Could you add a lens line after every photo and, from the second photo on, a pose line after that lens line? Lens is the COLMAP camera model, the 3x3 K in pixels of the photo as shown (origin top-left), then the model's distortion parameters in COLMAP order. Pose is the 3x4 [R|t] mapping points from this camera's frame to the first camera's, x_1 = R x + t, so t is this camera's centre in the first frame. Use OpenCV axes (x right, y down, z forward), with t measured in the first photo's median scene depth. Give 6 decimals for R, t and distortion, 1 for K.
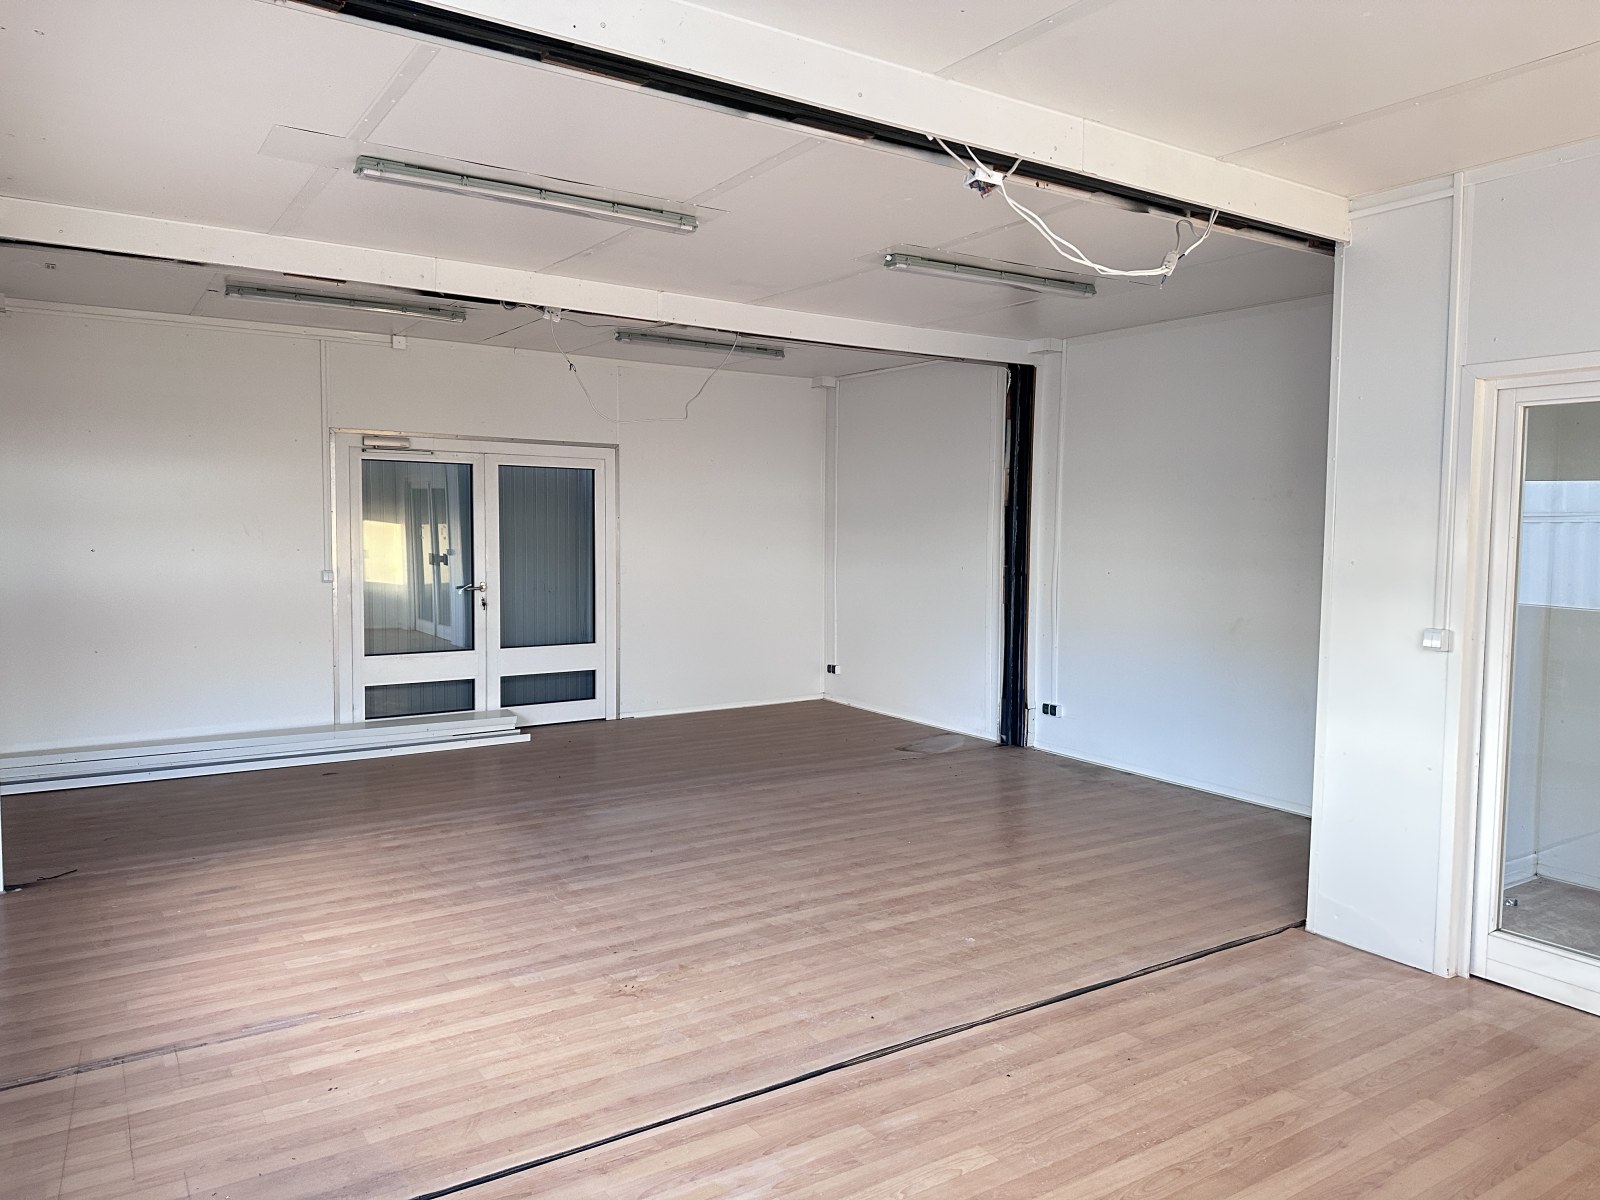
lens RADIAL K [[1110.6, 0, 798.5], [0, 1110.6, 589.5], [0, 0, 1]] dist [0.078904, -0.092243]
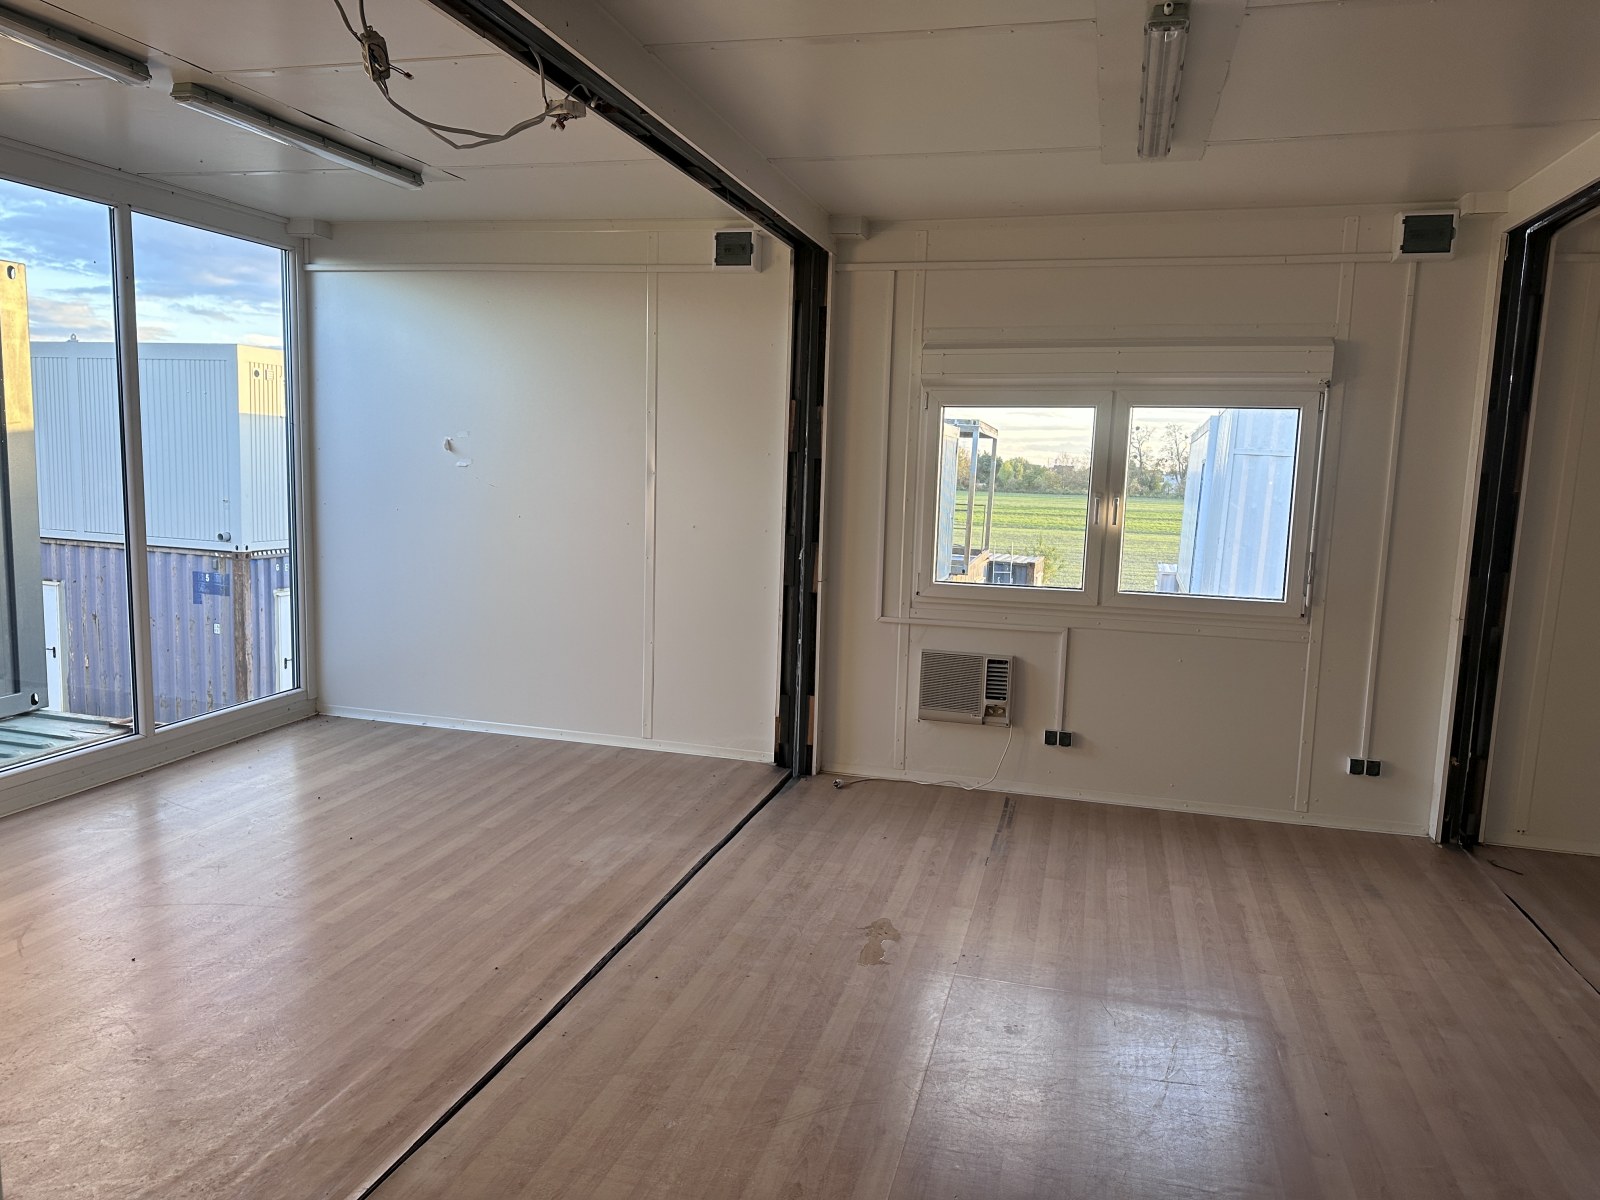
lens RADIAL K [[1110.6, 0, 795.3], [0, 1110.6, 604.2], [0, 0, 1]] dist [0.078904, -0.092243]
pose [[-0.751906, 0.053387, -0.657106, 0.459369], [-0.080721, 0.981761, 0.172130, -0.094332], [0.654310, 0.182468, -0.733882, 1.319278]]
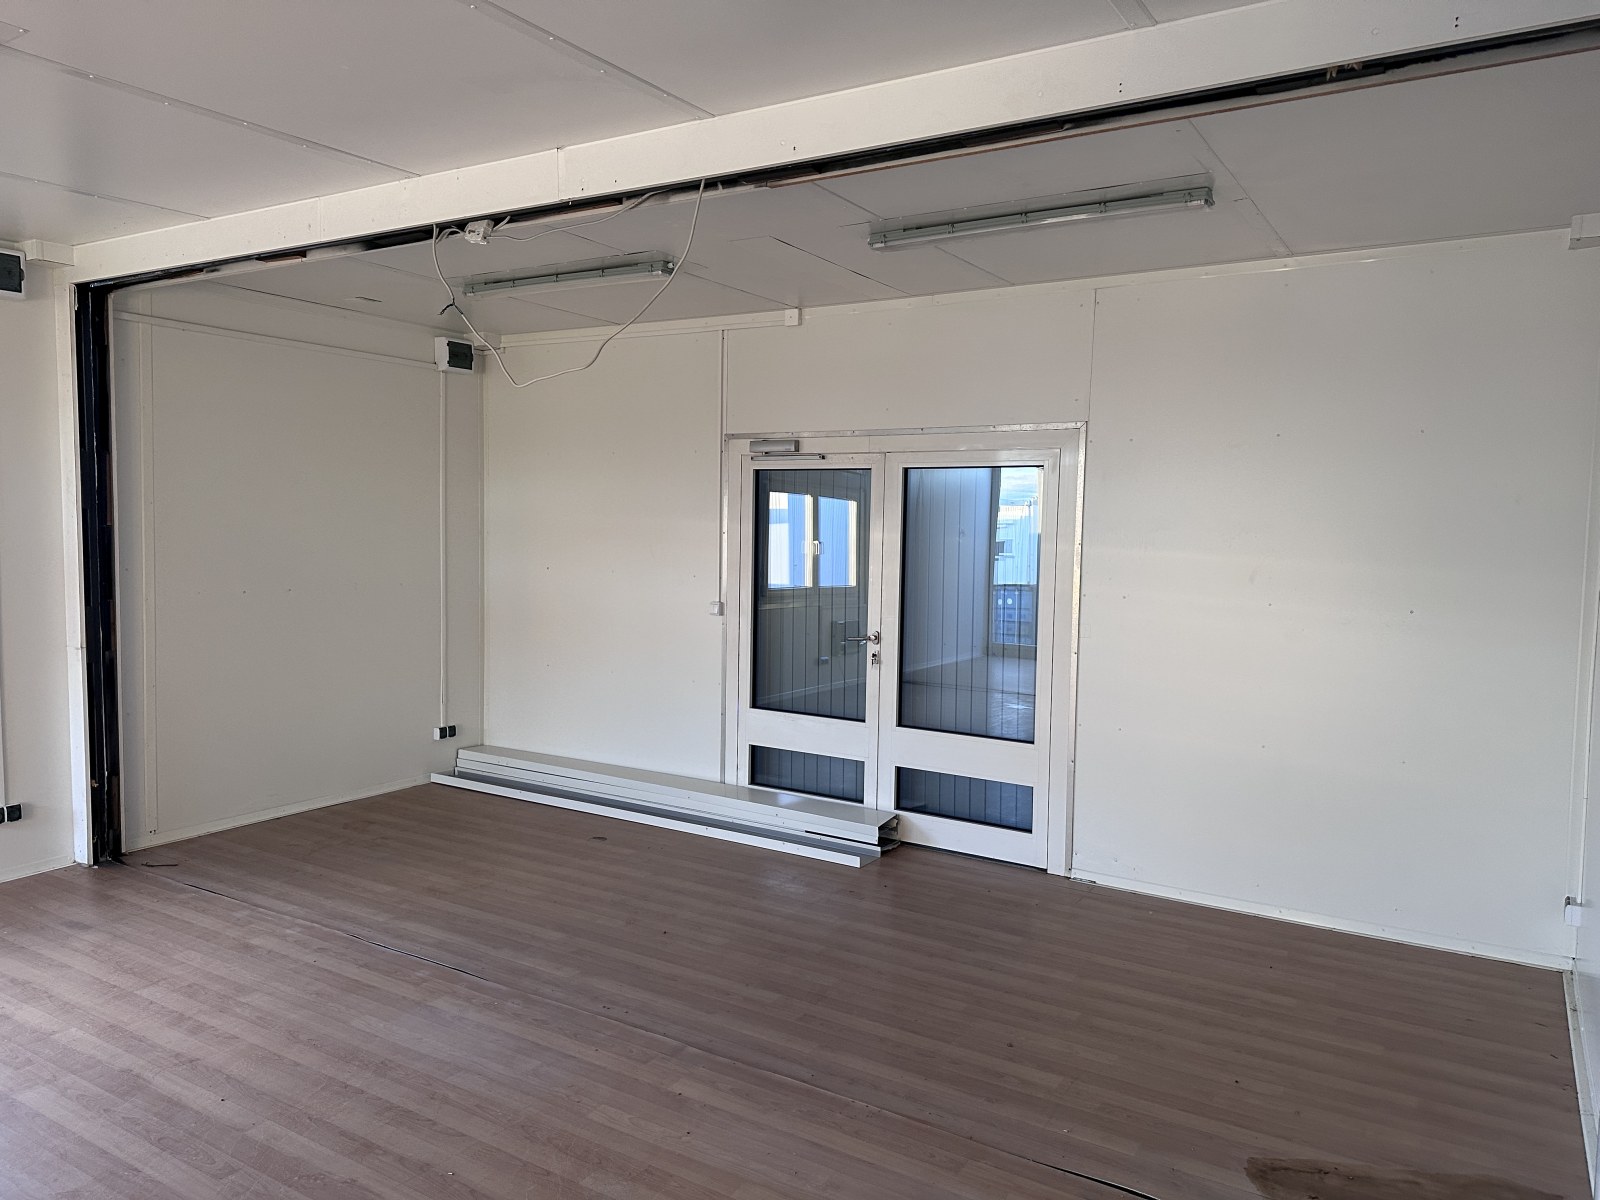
lens RADIAL K [[1110.6, 0, 807.4], [0, 1110.6, 603.0], [0, 0, 1]] dist [0.078904, -0.092243]
pose [[0.426733, 0.064898, -0.902046, 0.589222], [-0.069920, 0.996804, 0.038638, -0.085100], [0.901671, 0.046583, 0.429907, 1.120188]]
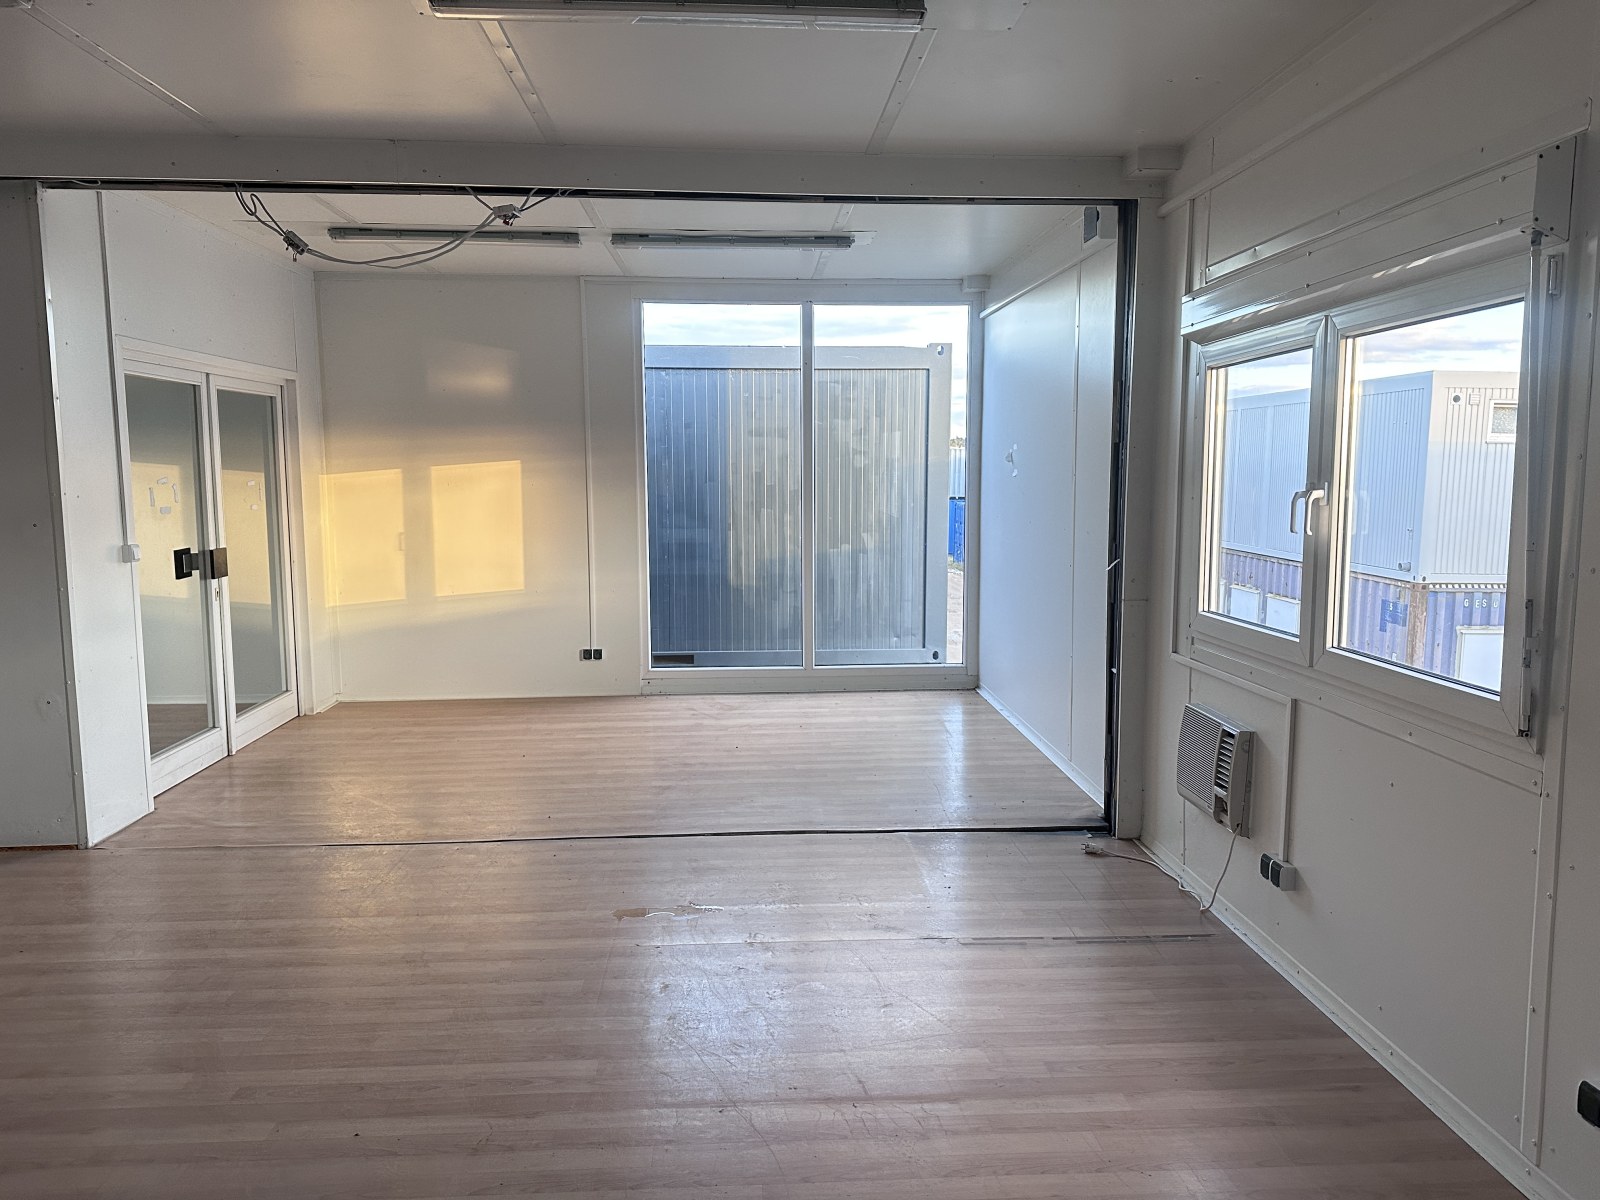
lens RADIAL K [[1110.6, 0, 805.9], [0, 1110.6, 594.2], [0, 0, 1]] dist [0.078904, -0.092243]
pose [[-0.868979, -0.067628, 0.490207, -0.591983], [0.018789, 0.985394, 0.169250, -0.091571], [-0.494493, 0.156285, -0.855016, 1.433032]]
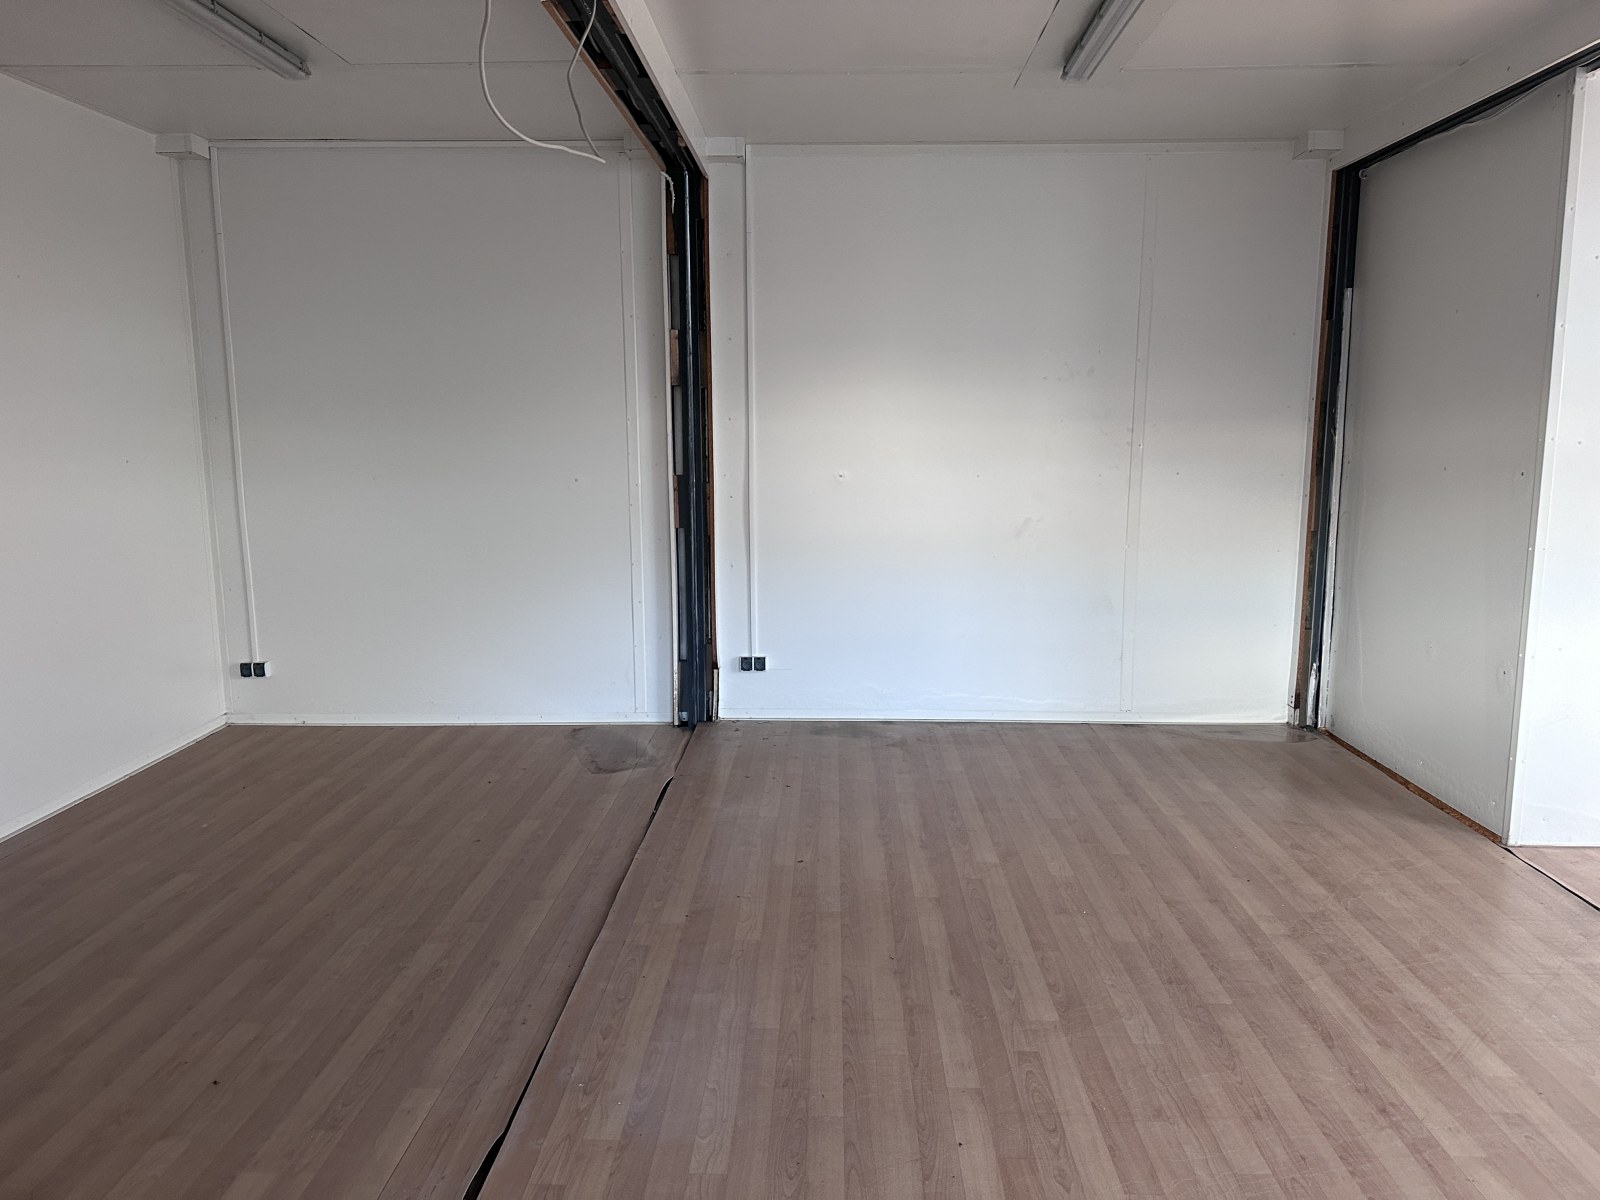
lens RADIAL K [[1110.6, 0, 810.1], [0, 1110.6, 593.7], [0, 0, 1]] dist [0.078904, -0.092243]
pose [[0.568694, -0.139543, 0.810626, -0.557034], [0.059513, 0.989902, 0.128653, -0.051564], [-0.820393, -0.024922, 0.571256, 0.883364]]
